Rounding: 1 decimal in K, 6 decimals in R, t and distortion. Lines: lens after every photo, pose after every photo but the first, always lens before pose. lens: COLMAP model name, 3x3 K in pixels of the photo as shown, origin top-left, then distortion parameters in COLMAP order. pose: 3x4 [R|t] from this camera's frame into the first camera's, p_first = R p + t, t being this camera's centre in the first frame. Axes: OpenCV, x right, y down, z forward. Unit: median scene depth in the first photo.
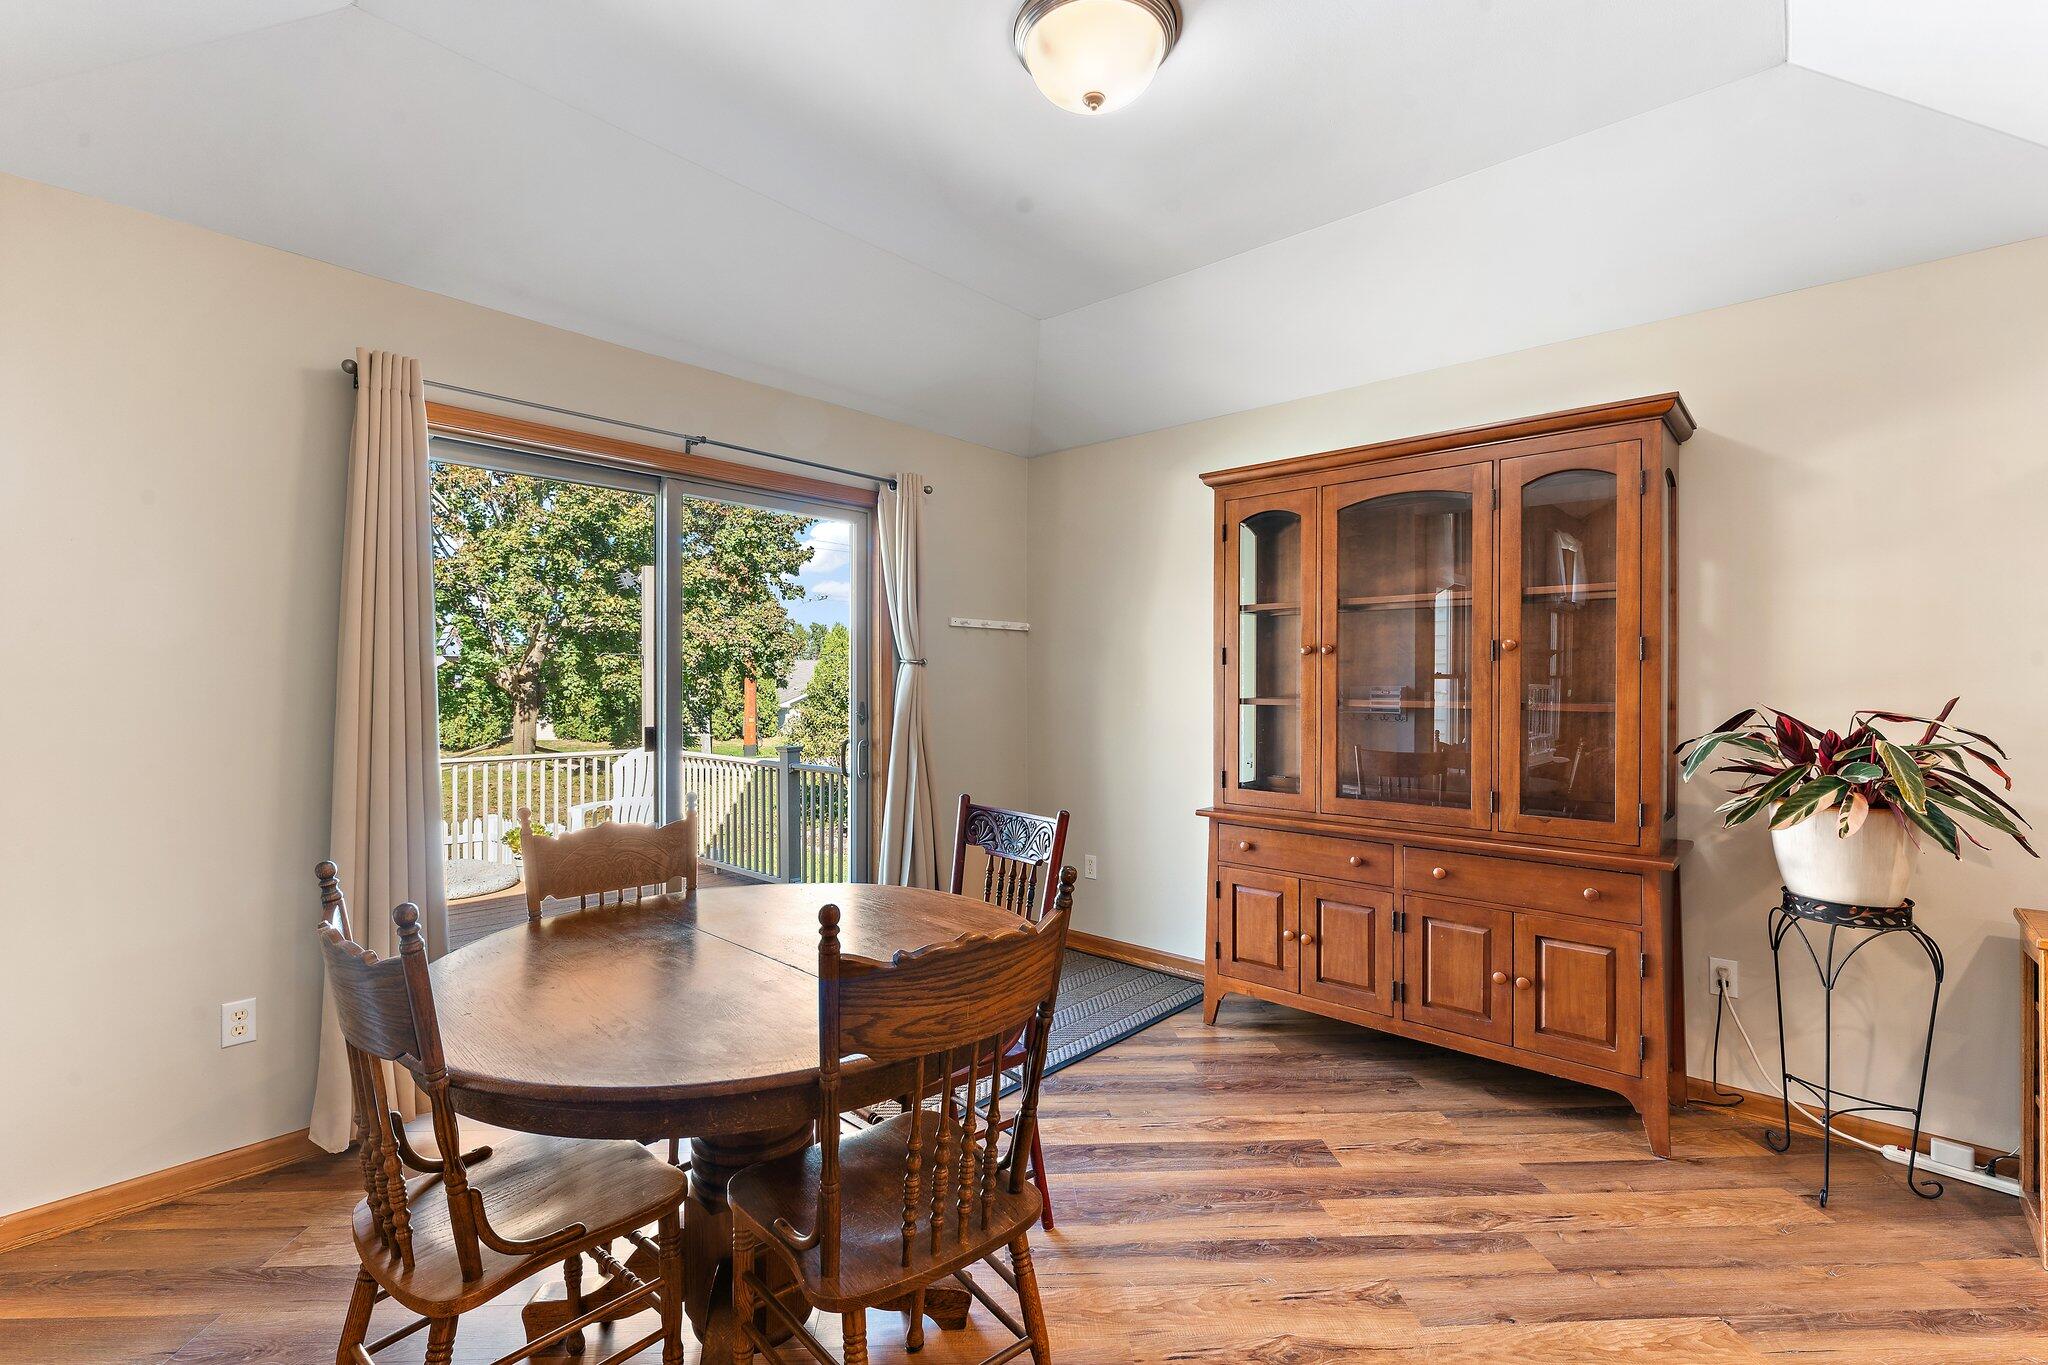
lens RADIAL K [[883.9, 0, 1019.9], [0, 883.9, 683.0], [0, 0, 1]] dist [-0.003339, 0.000893]
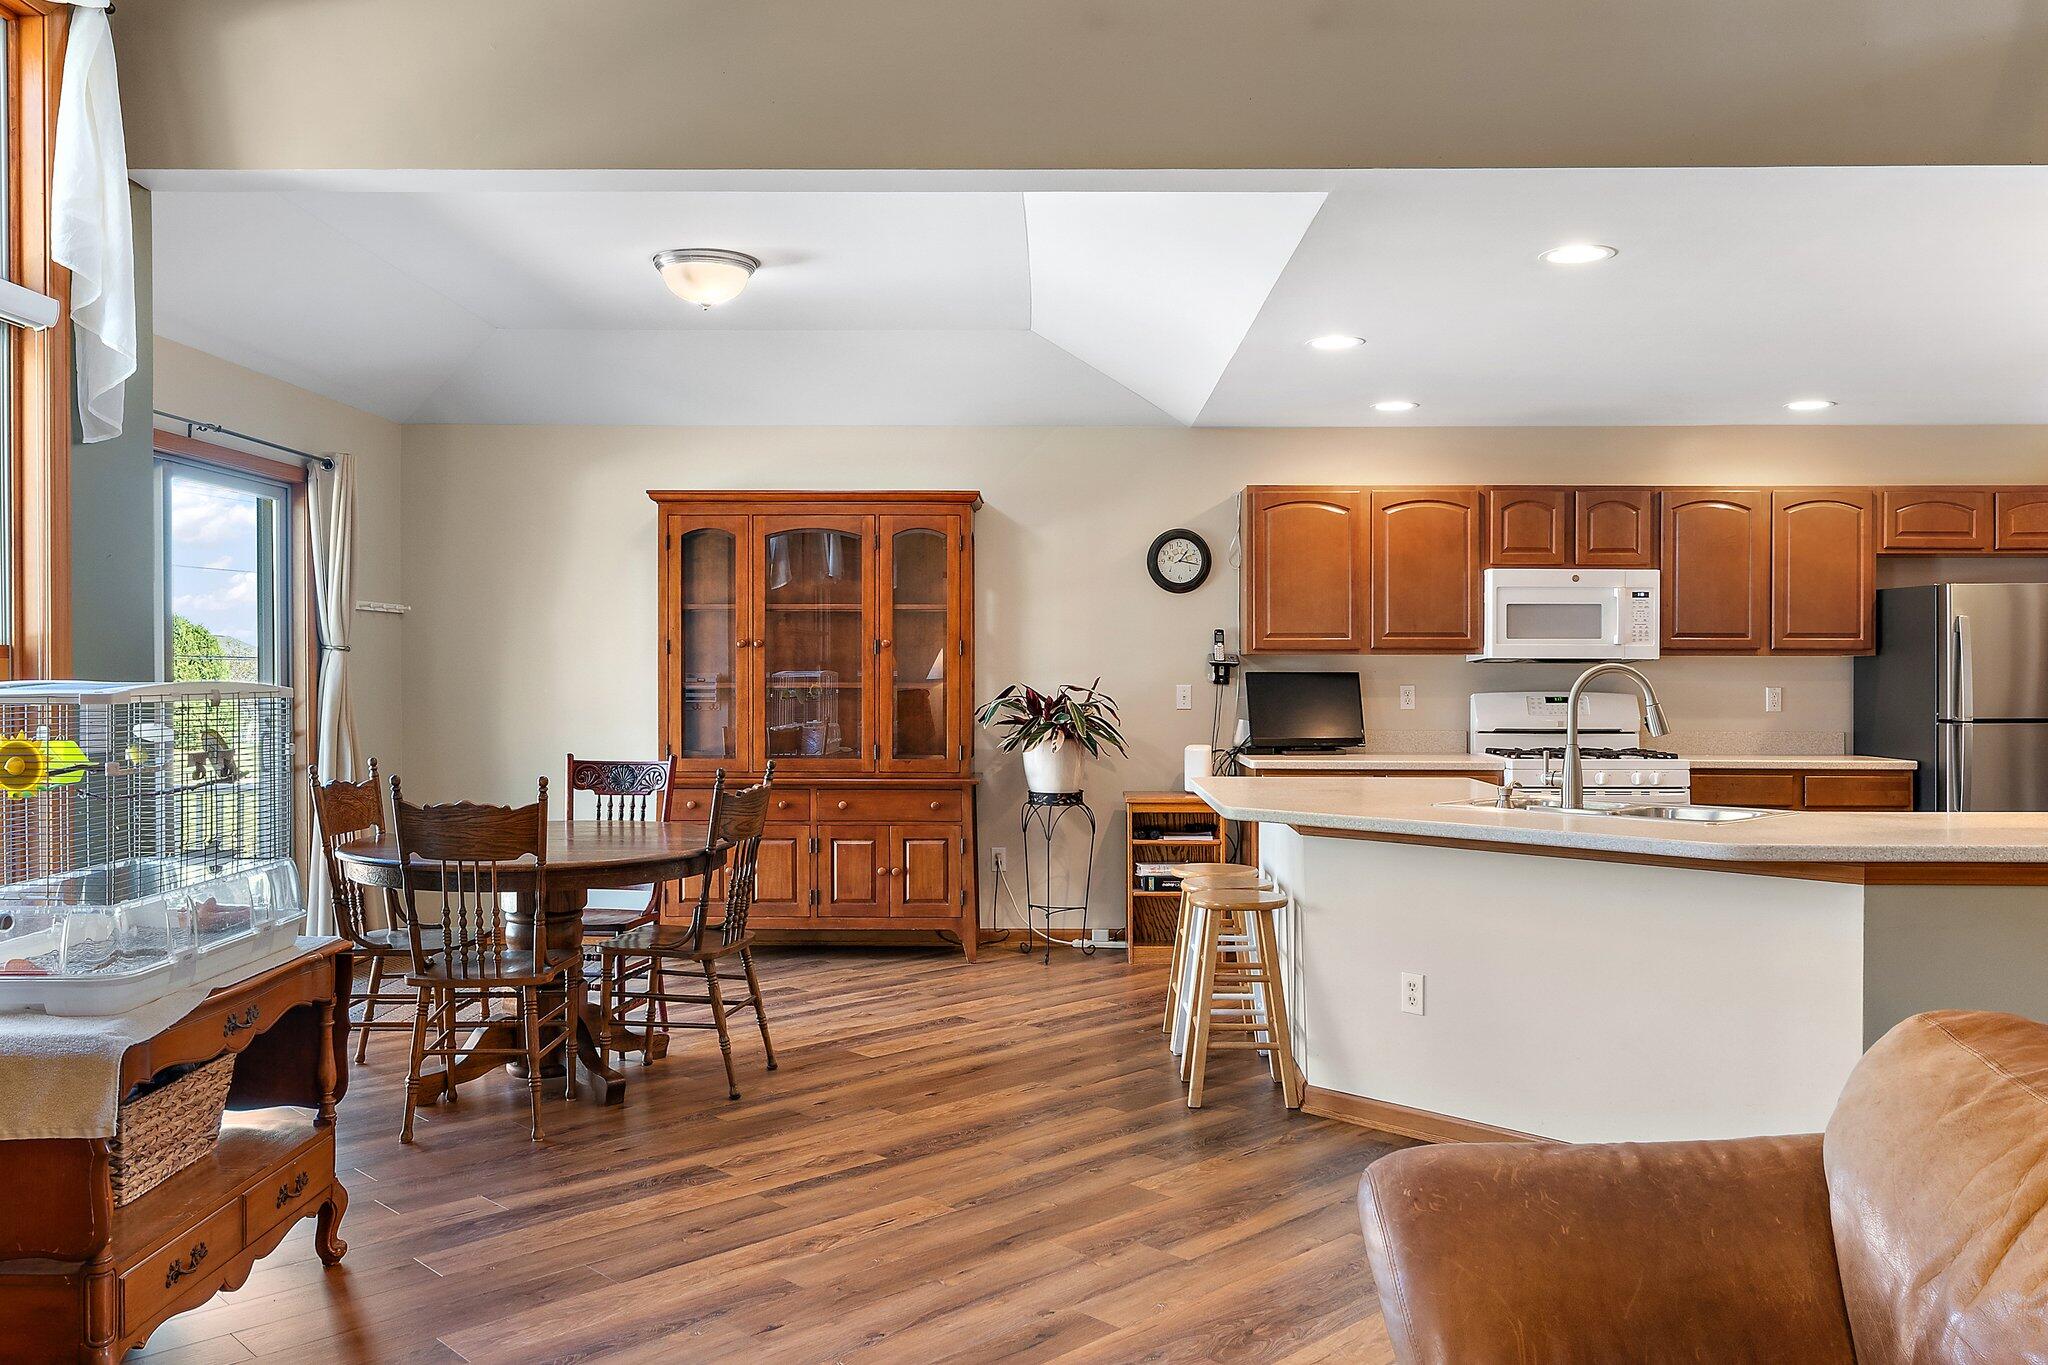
lens RADIAL K [[1533.1, 0, 1024.1], [0, 1533.1, 683.0], [0, 0, 1]] dist [-0.002665, -0.000437]
pose [[0.750247, -0.006617, 0.661125, -1.033899], [0.002334, 0.999970, 0.007360, 0.004322], [-0.661154, -0.003979, 0.750240, -1.144351]]
